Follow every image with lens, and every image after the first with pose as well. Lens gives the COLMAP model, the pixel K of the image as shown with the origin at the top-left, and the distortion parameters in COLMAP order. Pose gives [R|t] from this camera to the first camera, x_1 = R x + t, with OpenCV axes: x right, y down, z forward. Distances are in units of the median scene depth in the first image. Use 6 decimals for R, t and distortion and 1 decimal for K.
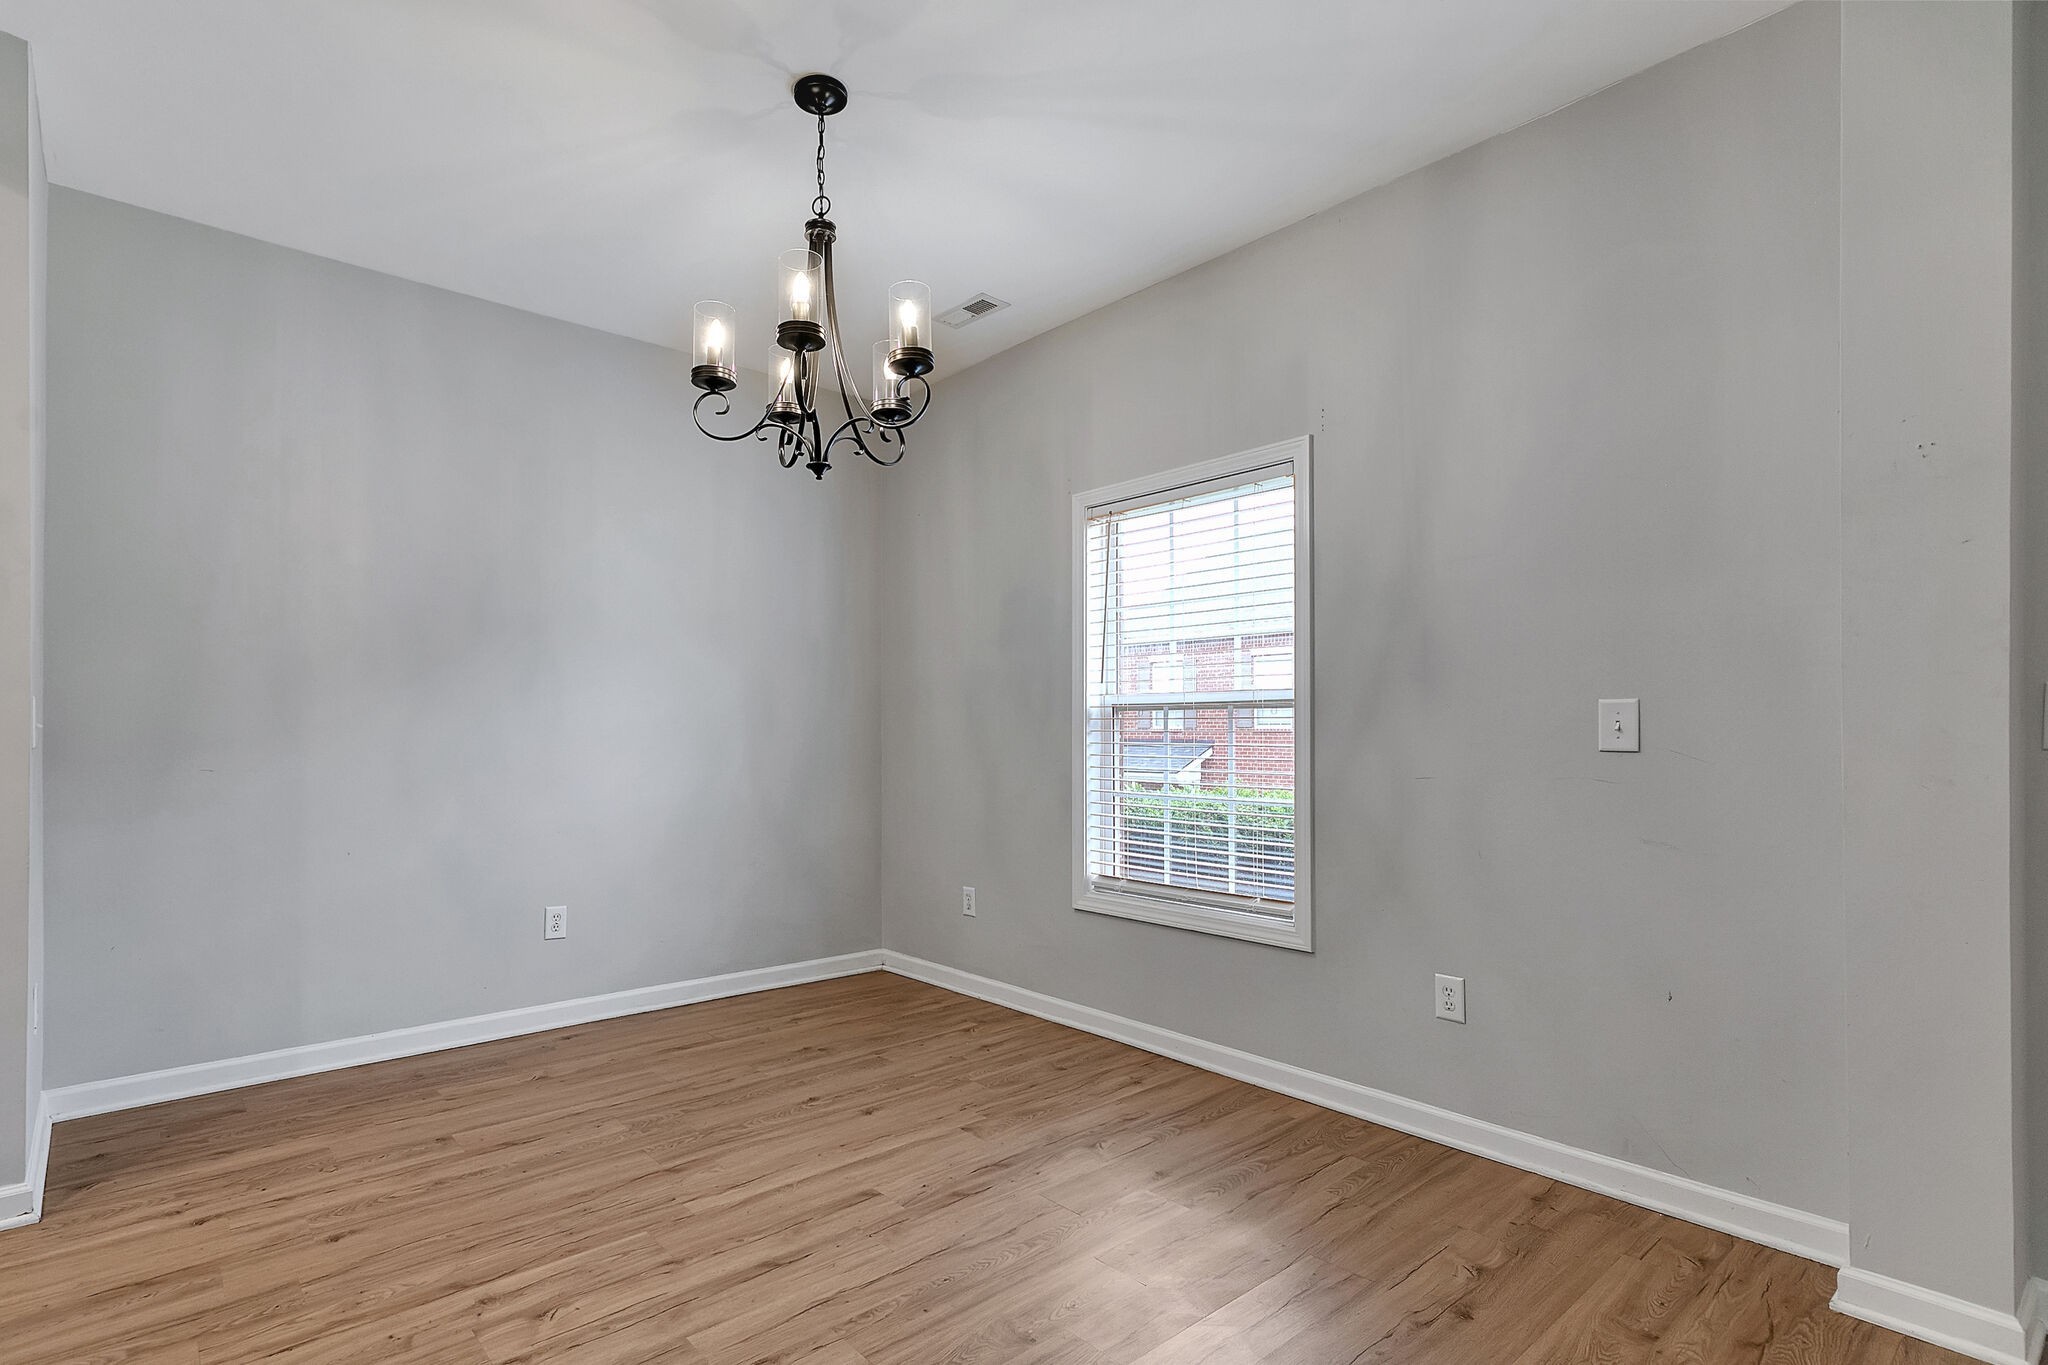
lens RADIAL K [[963.6, 0, 895.8], [0, 963.6, 726.5], [0, 0, 1]] dist [0.008767, 0.000124]
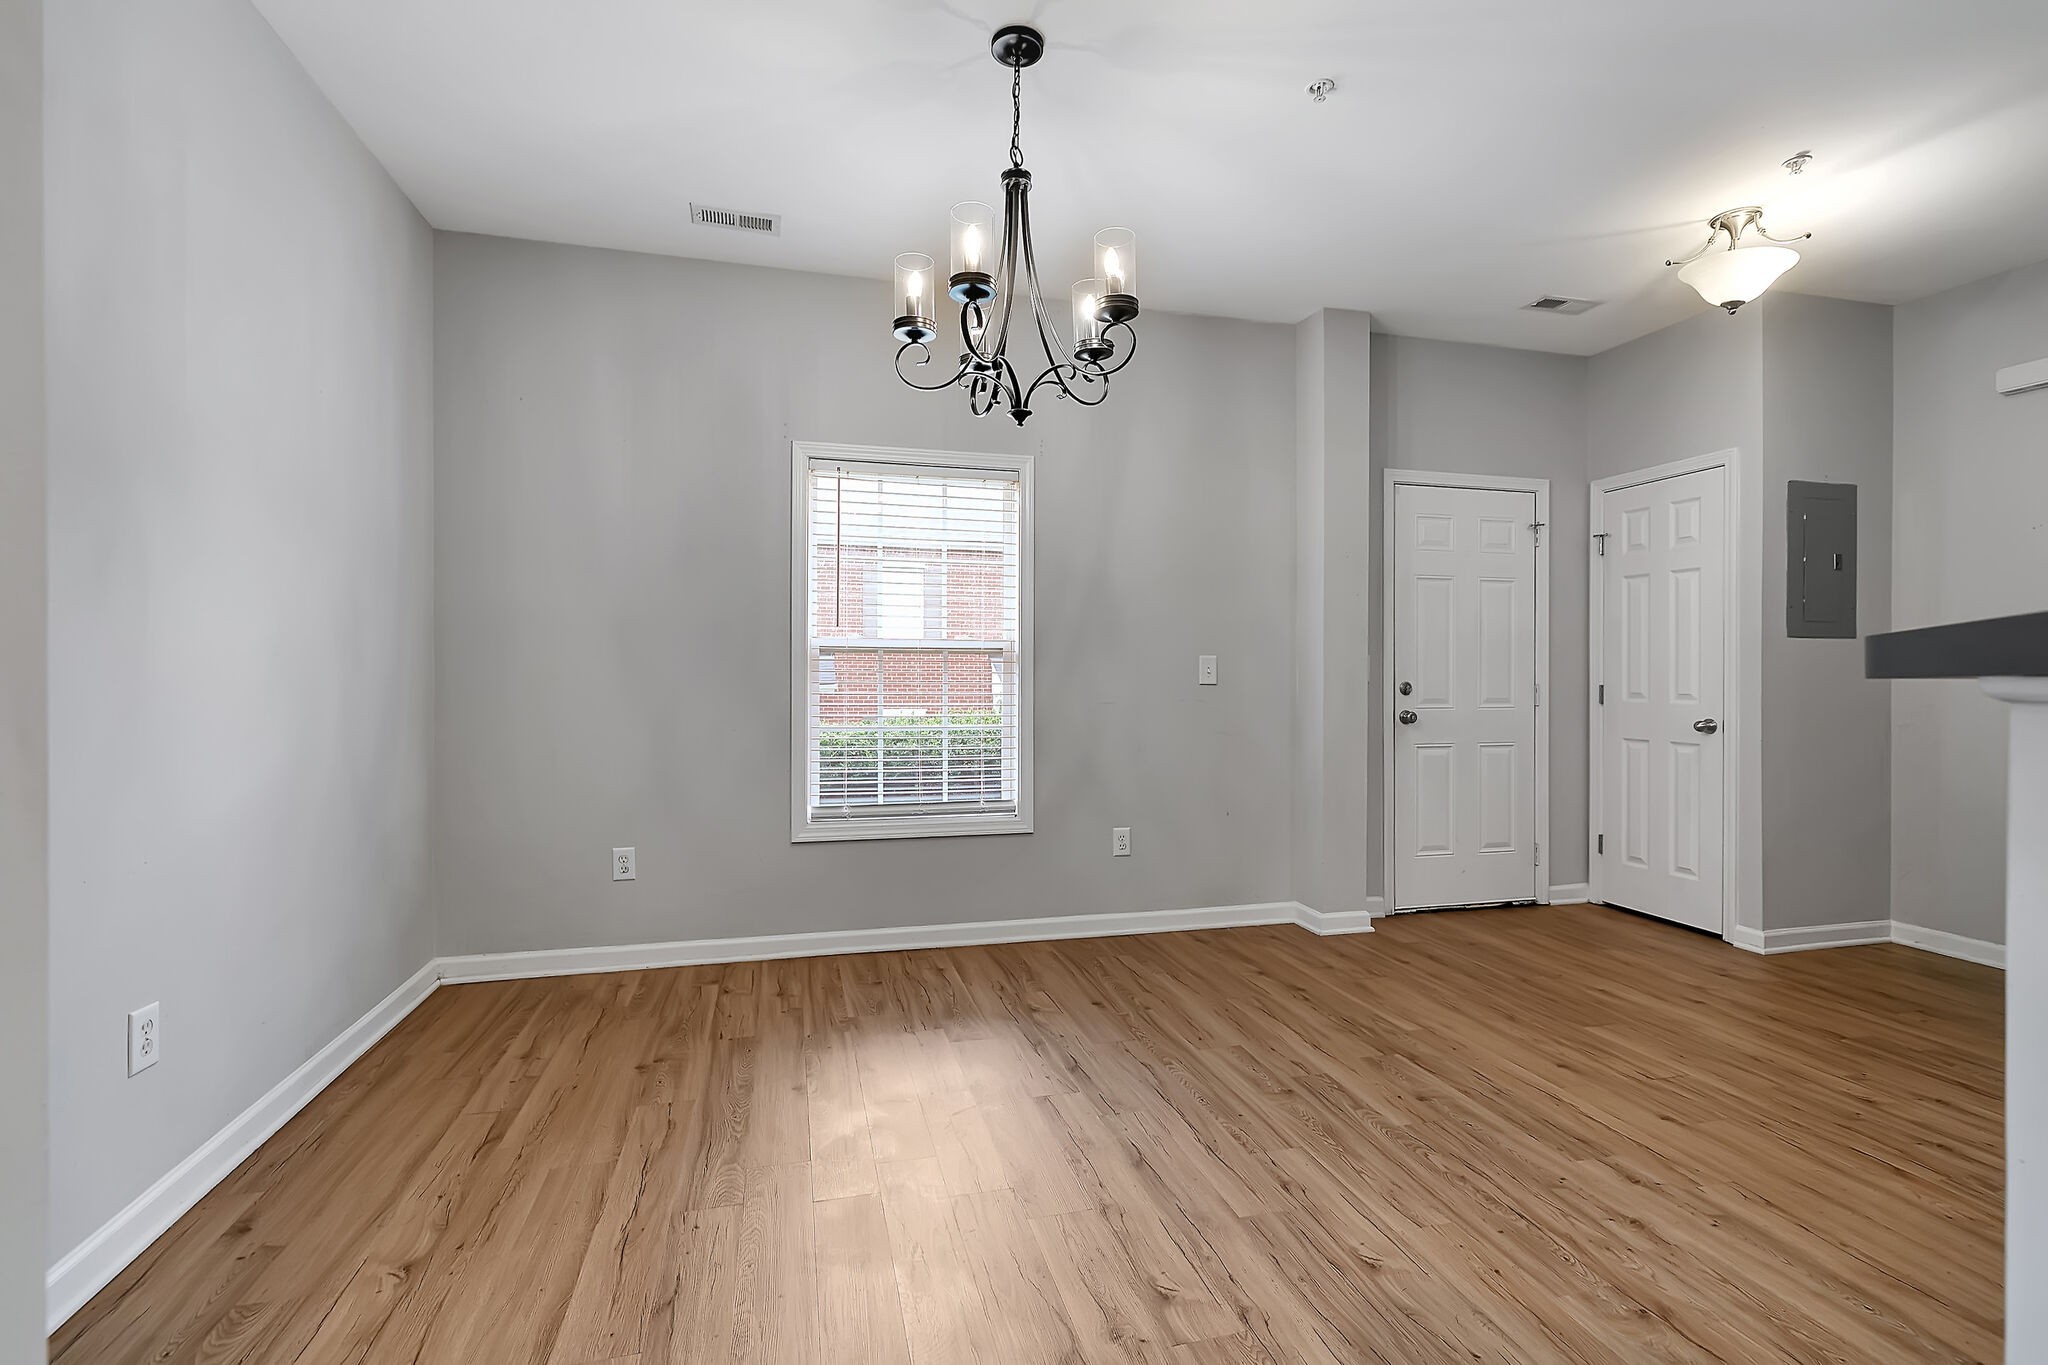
lens RADIAL K [[939.4, 0, 984.6], [0, 939.4, 667.8], [0, 0, 1]] dist [0.015312, 0.000171]
pose [[0.420062, 0.007959, 0.907461, -0.768849], [-0.012226, 0.999920, -0.003110, 0.002854], [-0.907413, -0.009789, 0.420126, 0.469096]]
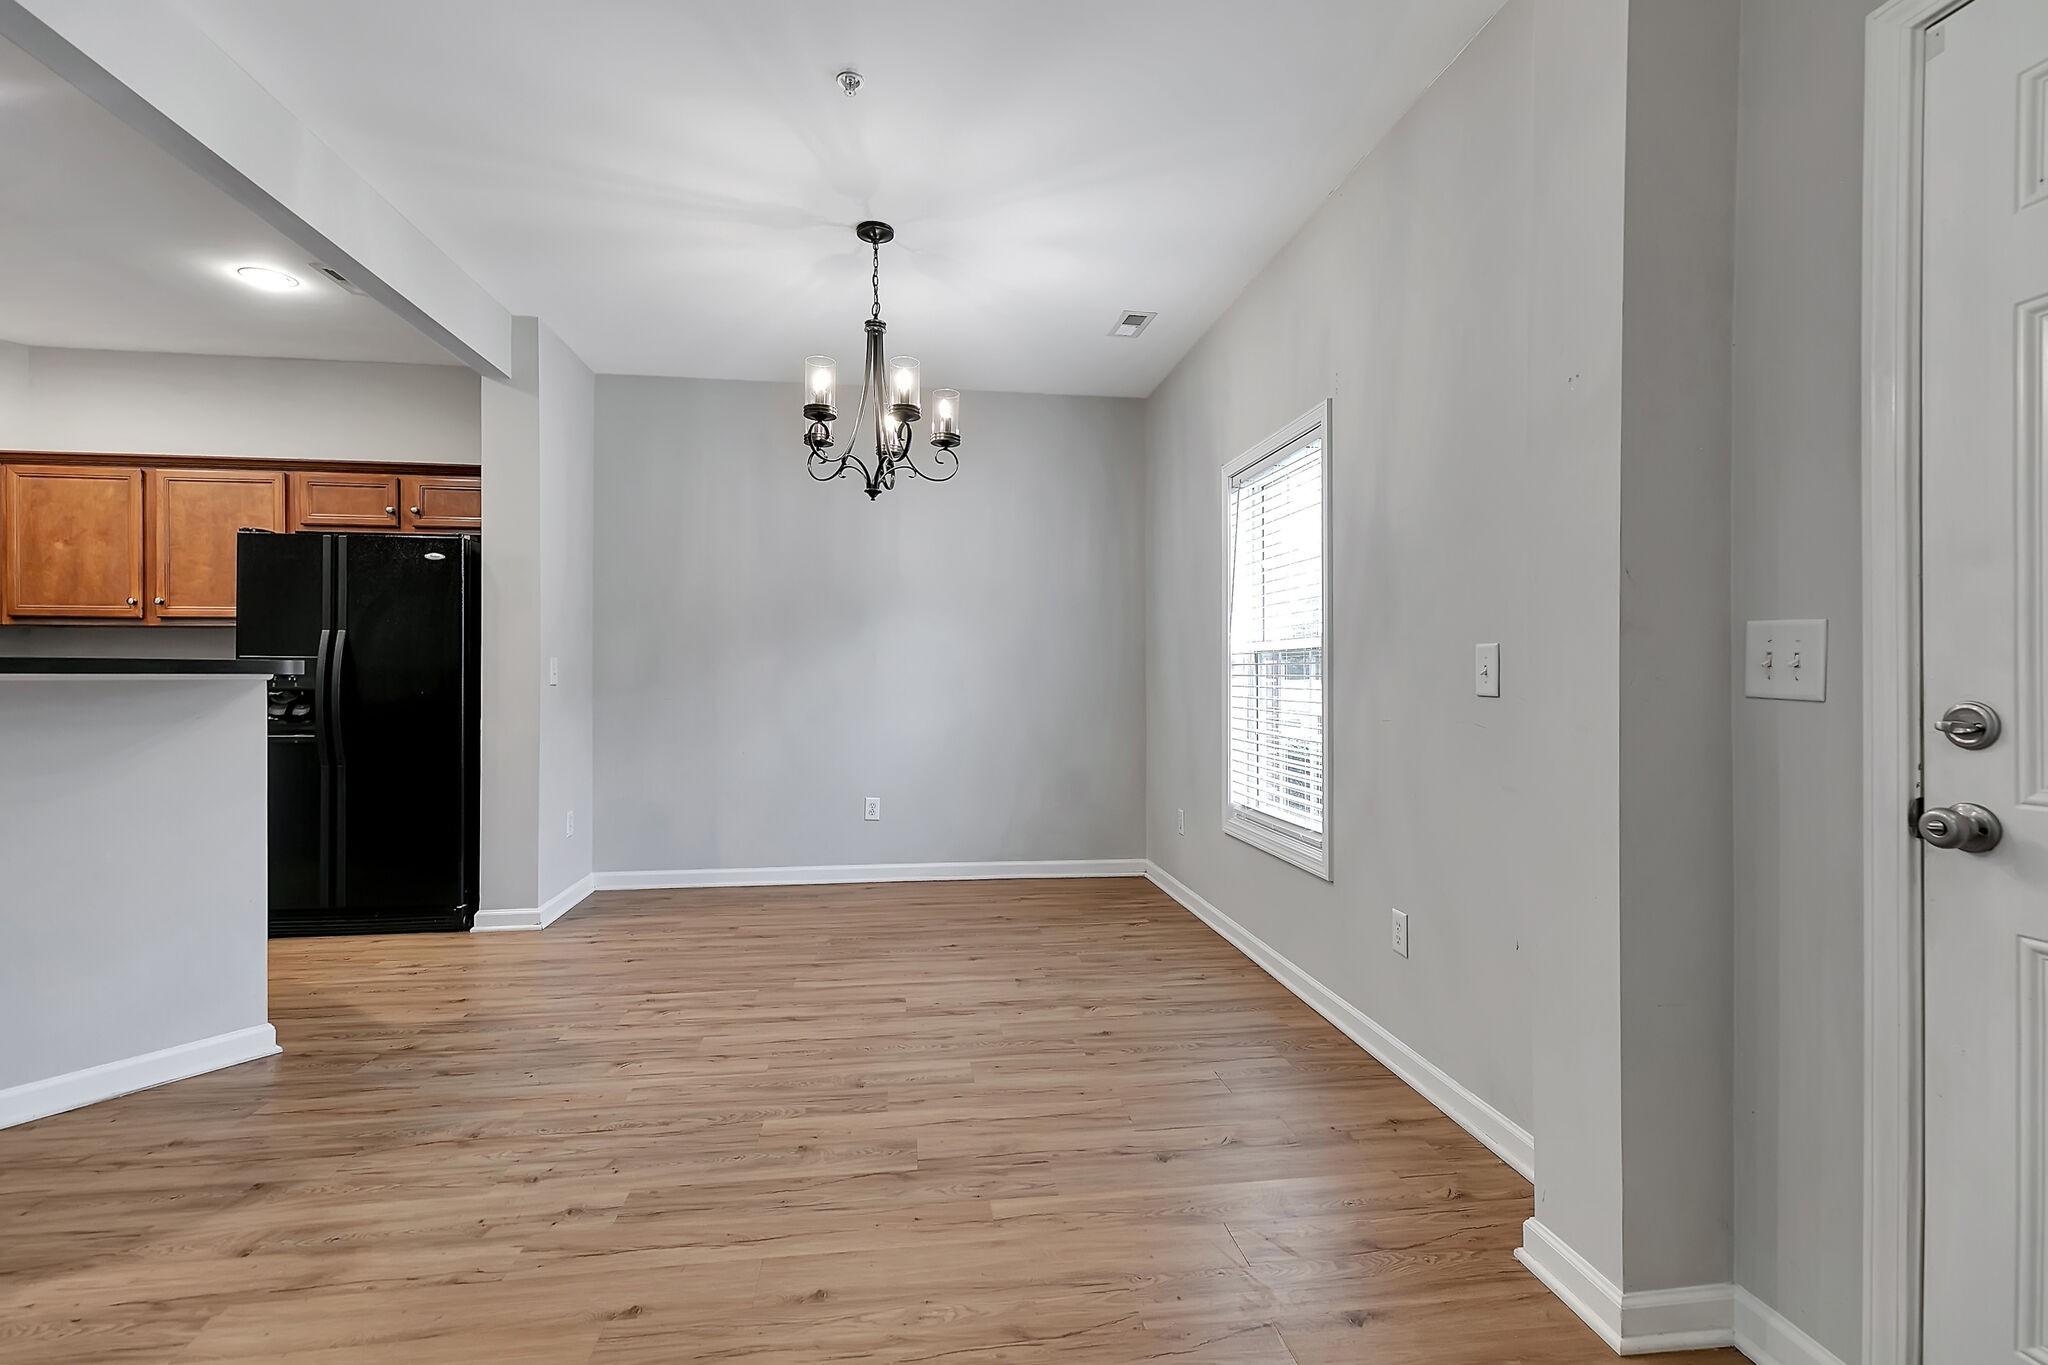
lens RADIAL K [[865.5, 0, 998.8], [0, 865.5, 685.1], [0, 0, 1]] dist [0.017777, -0.000017]
pose [[0.862247, 0.005440, -0.506459, 0.565535], [0.001535, 0.999910, 0.013354, 0.001320], [0.506486, -0.012292, 0.862161, -0.019211]]
